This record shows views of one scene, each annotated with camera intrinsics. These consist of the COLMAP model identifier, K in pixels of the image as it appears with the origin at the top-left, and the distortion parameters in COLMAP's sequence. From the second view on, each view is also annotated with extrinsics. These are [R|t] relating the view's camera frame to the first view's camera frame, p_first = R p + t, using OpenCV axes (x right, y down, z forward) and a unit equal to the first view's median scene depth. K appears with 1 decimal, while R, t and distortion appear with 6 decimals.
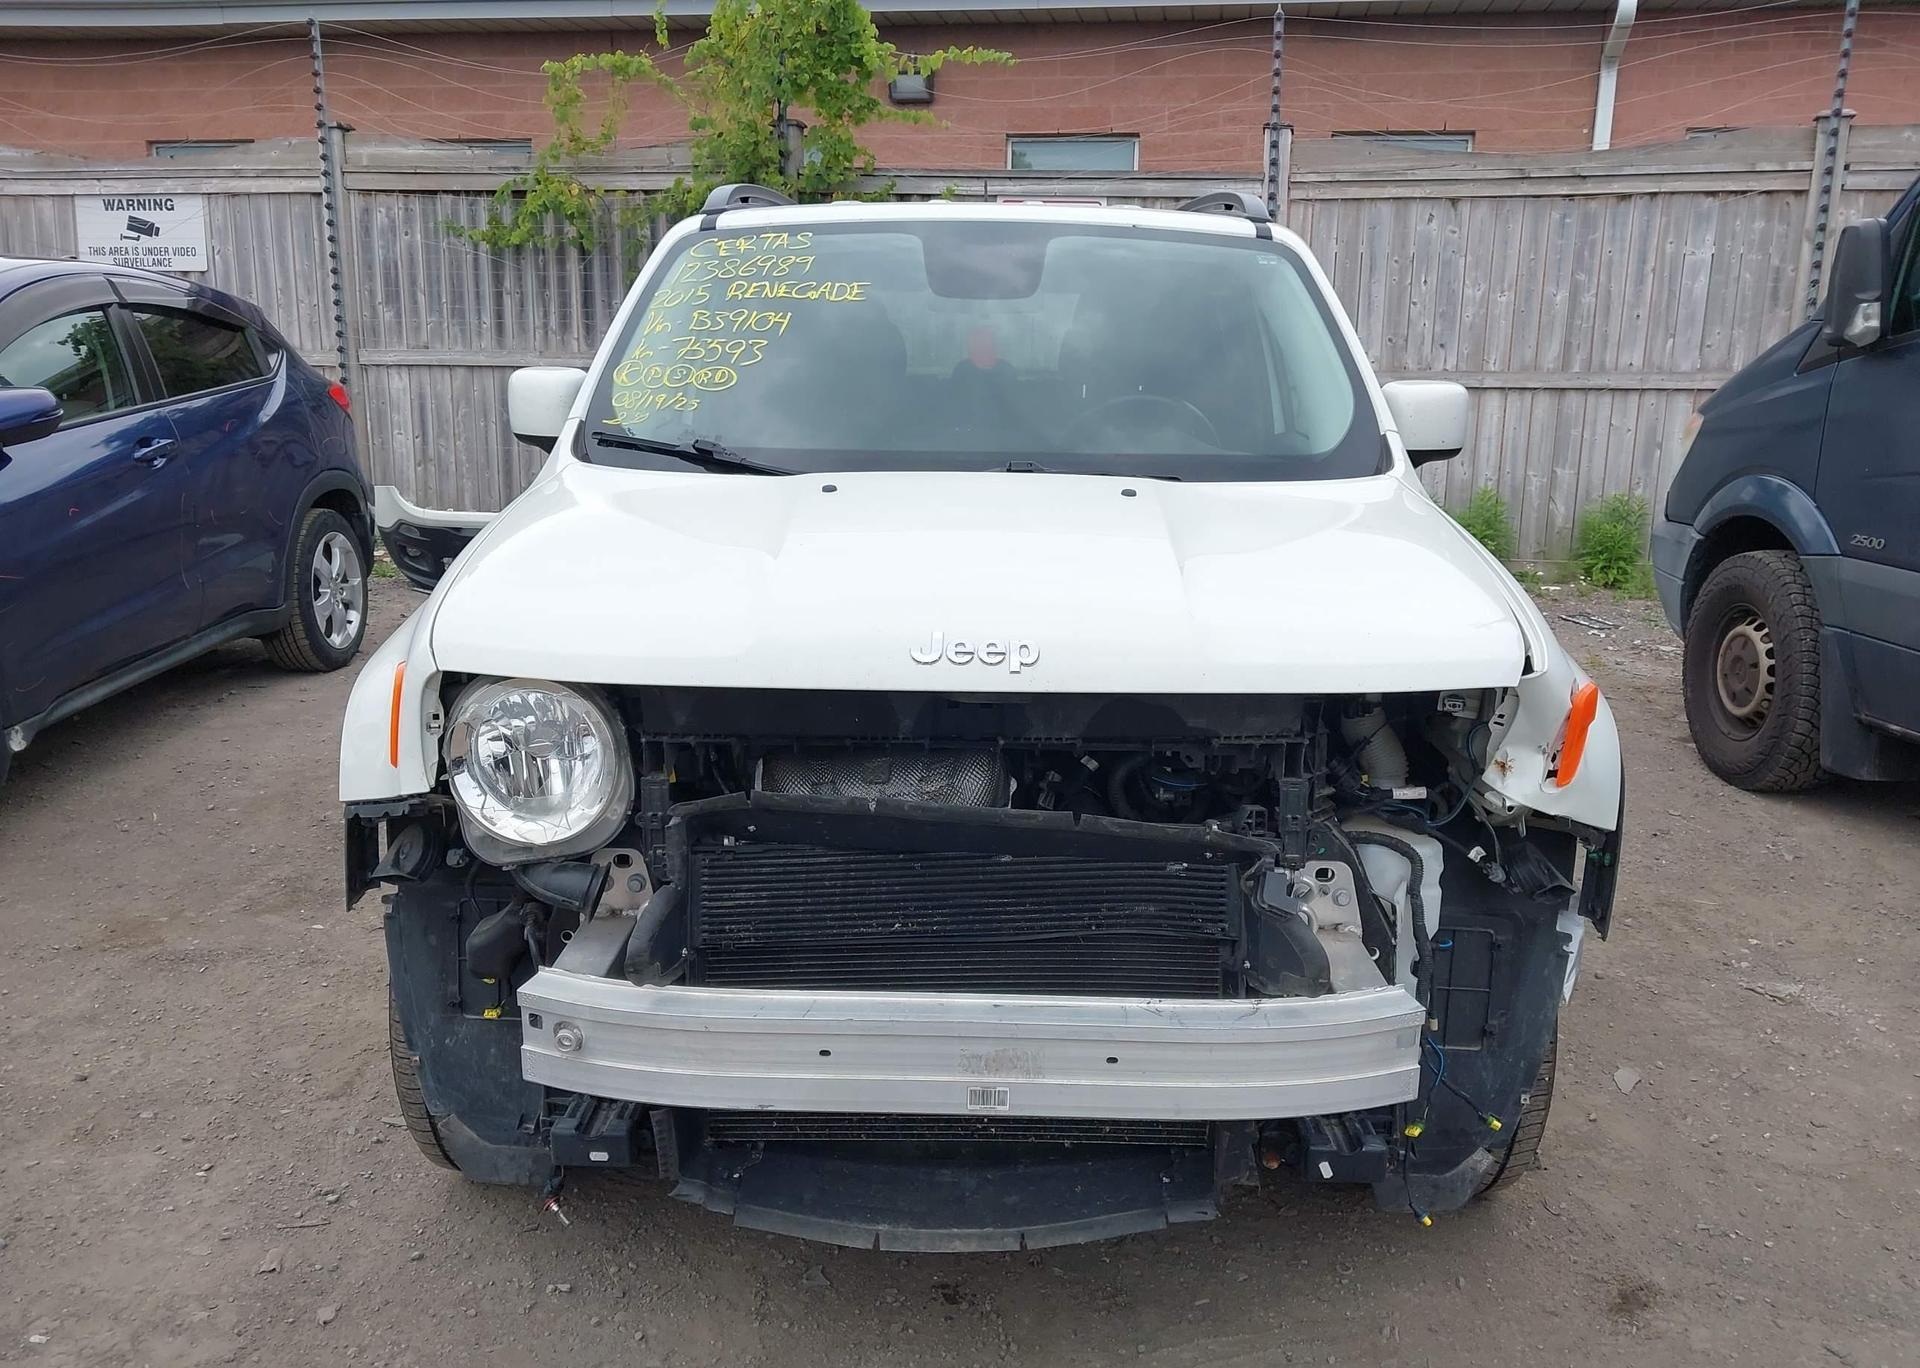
lens RADIAL K [[1537.9, 0, 947.7], [0, 1537.9, 669.0], [0, 0, 1]] dist [0.009527, -0.008218]
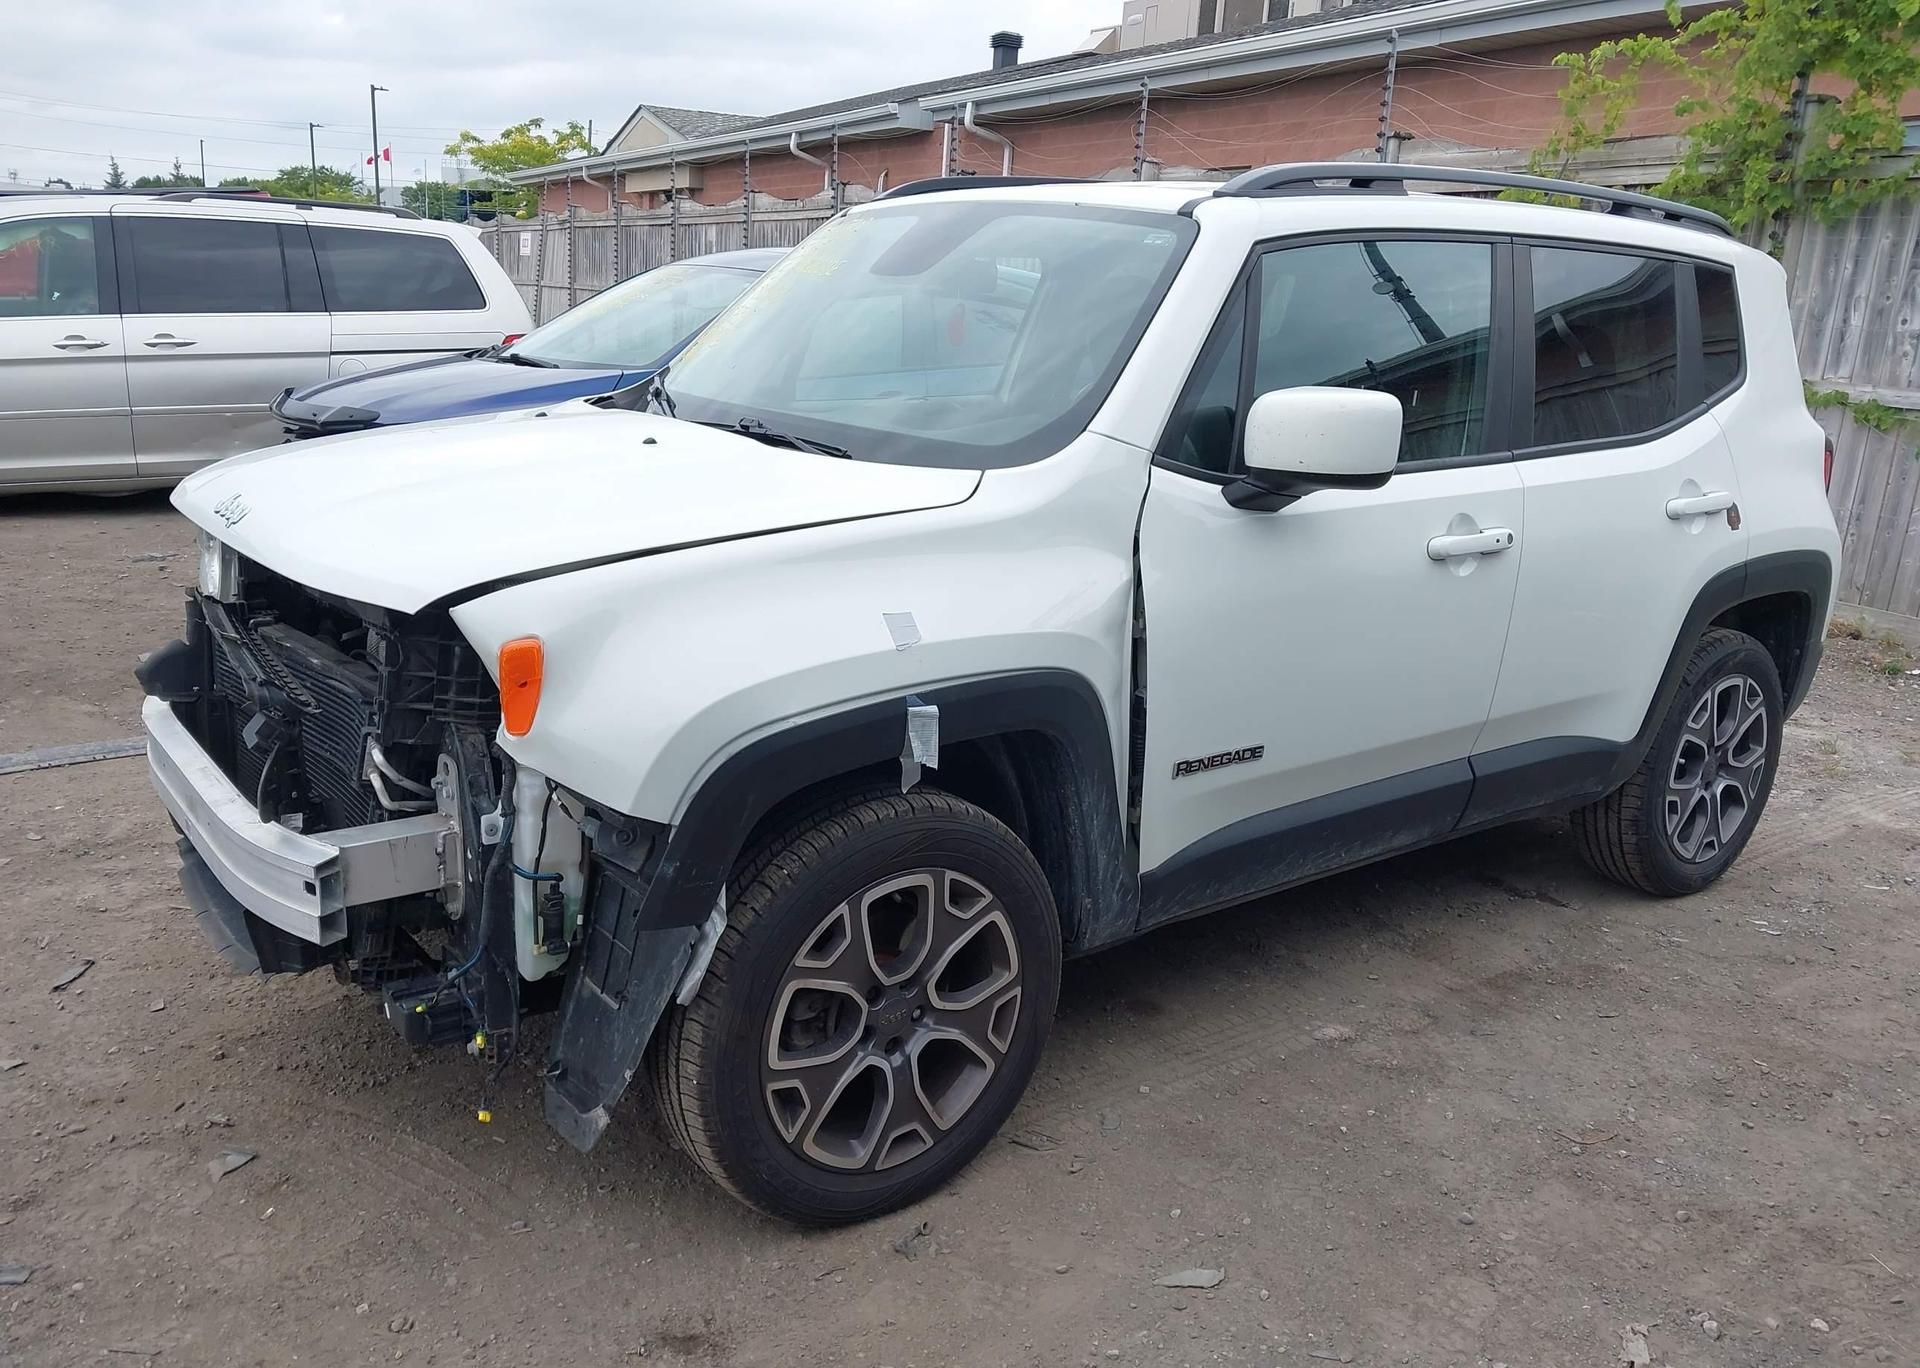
lens RADIAL K [[1537.9, 0, 960.6], [0, 1537.9, 676.7], [0, 0, 1]] dist [0.009527, -0.008218]
pose [[0.615262, 0.204480, -0.761341, 0.321536], [-0.201165, 0.974525, 0.099169, -0.033931], [0.762224, 0.092140, 0.640722, 0.127298]]
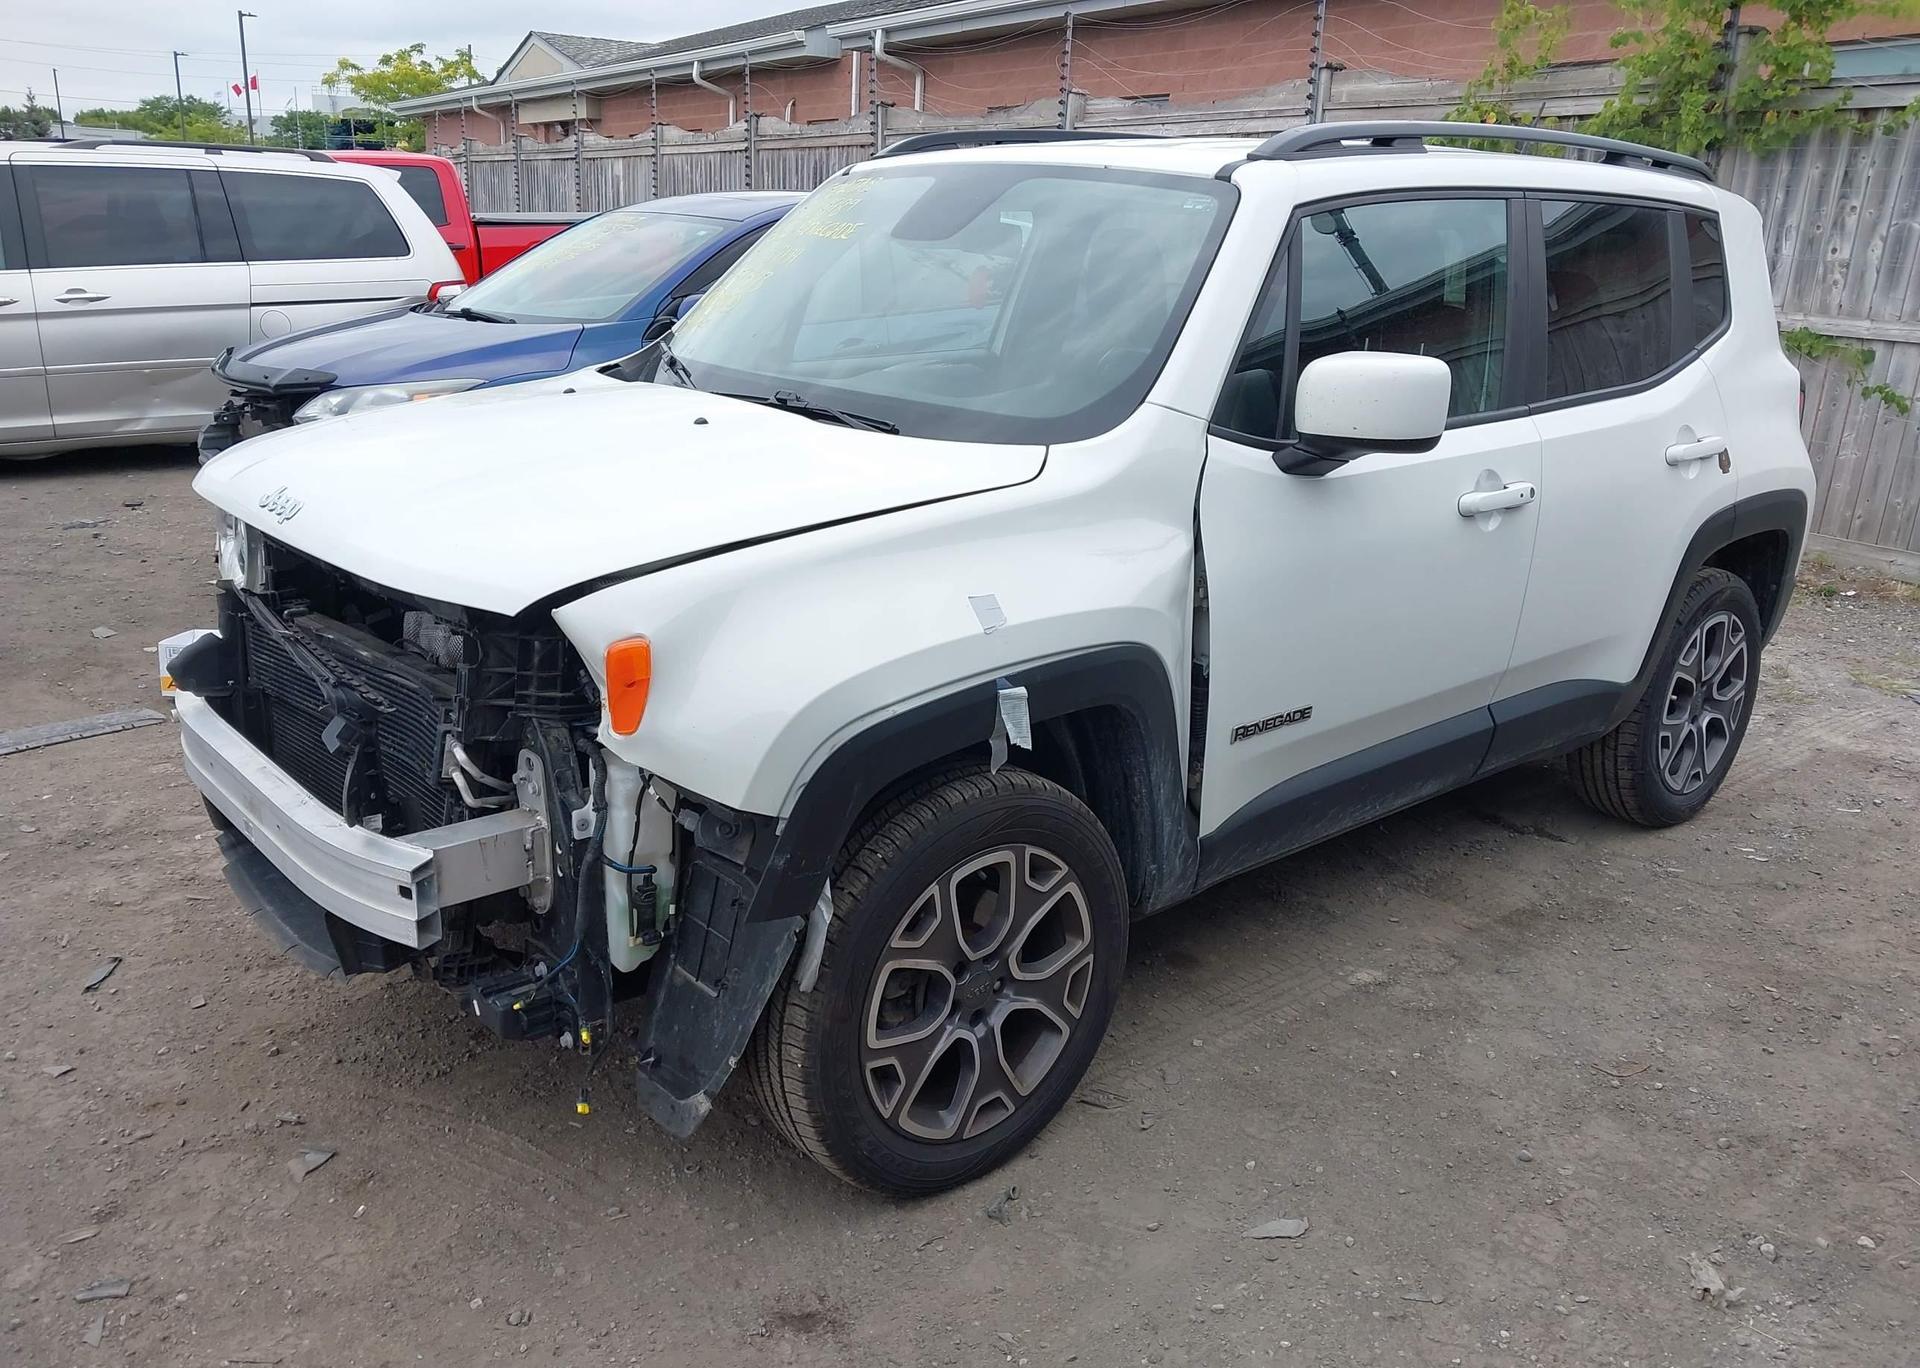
lens RADIAL K [[1537.9, 0, 954.4], [0, 1537.9, 670.8], [0, 0, 1]] dist [0.009527, -0.008218]
pose [[0.664067, 0.216074, -0.715770, 0.300586], [-0.178113, 0.975487, 0.129230, -0.037054], [0.726148, 0.041671, 0.686275, 0.101229]]
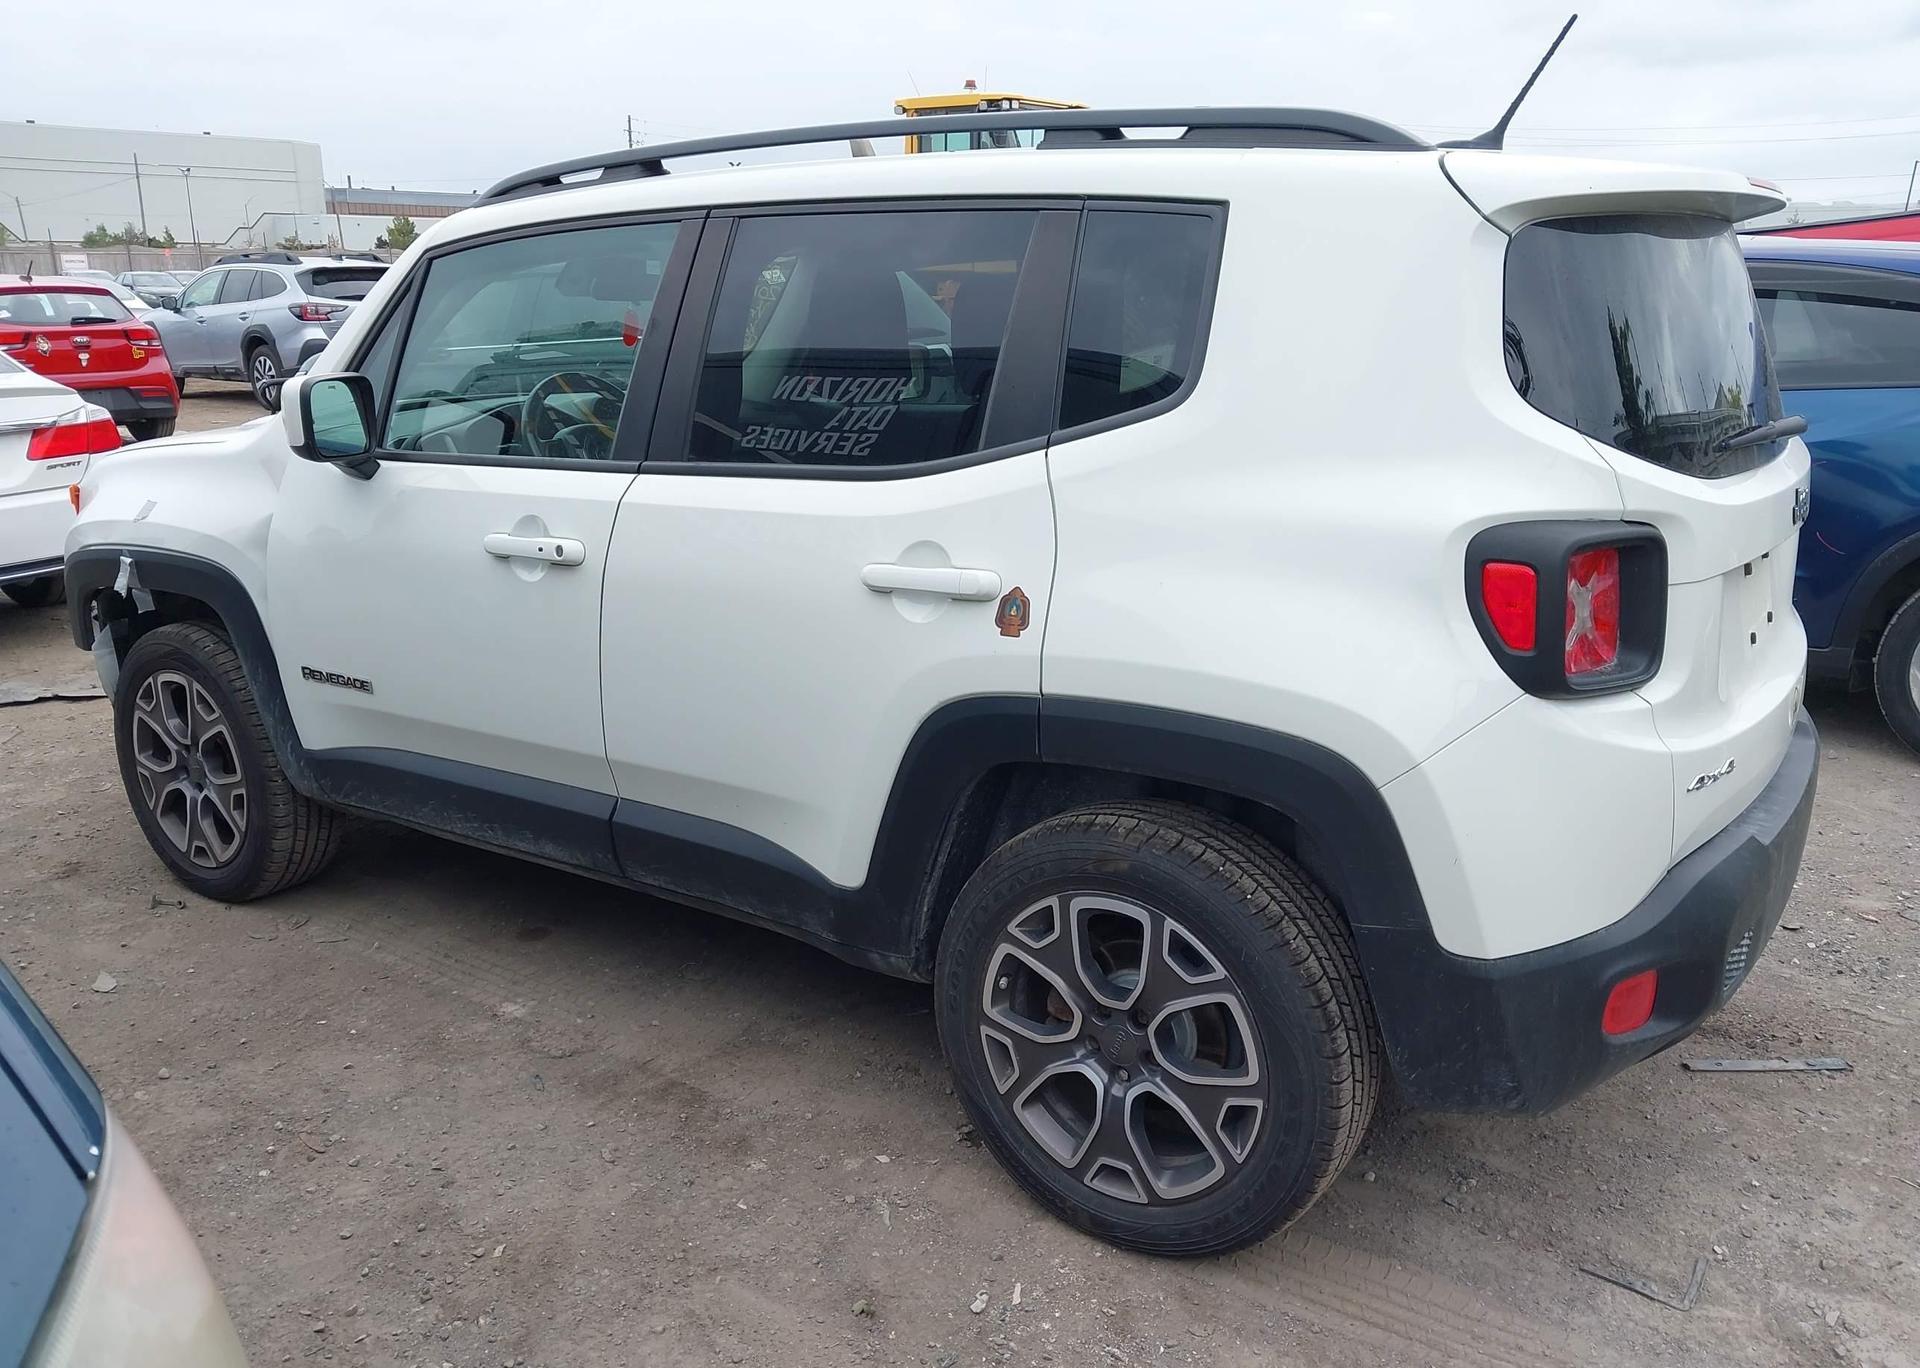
lens RADIAL K [[1537.9, 0, 936.2], [0, 1537.9, 706.0], [0, 0, 1]] dist [0.009527, -0.008218]
pose [[-0.564749, 0.229980, -0.792570, 0.335882], [-0.166488, 0.908889, 0.382363, -0.163272], [0.808295, 0.347893, -0.475006, 0.687452]]
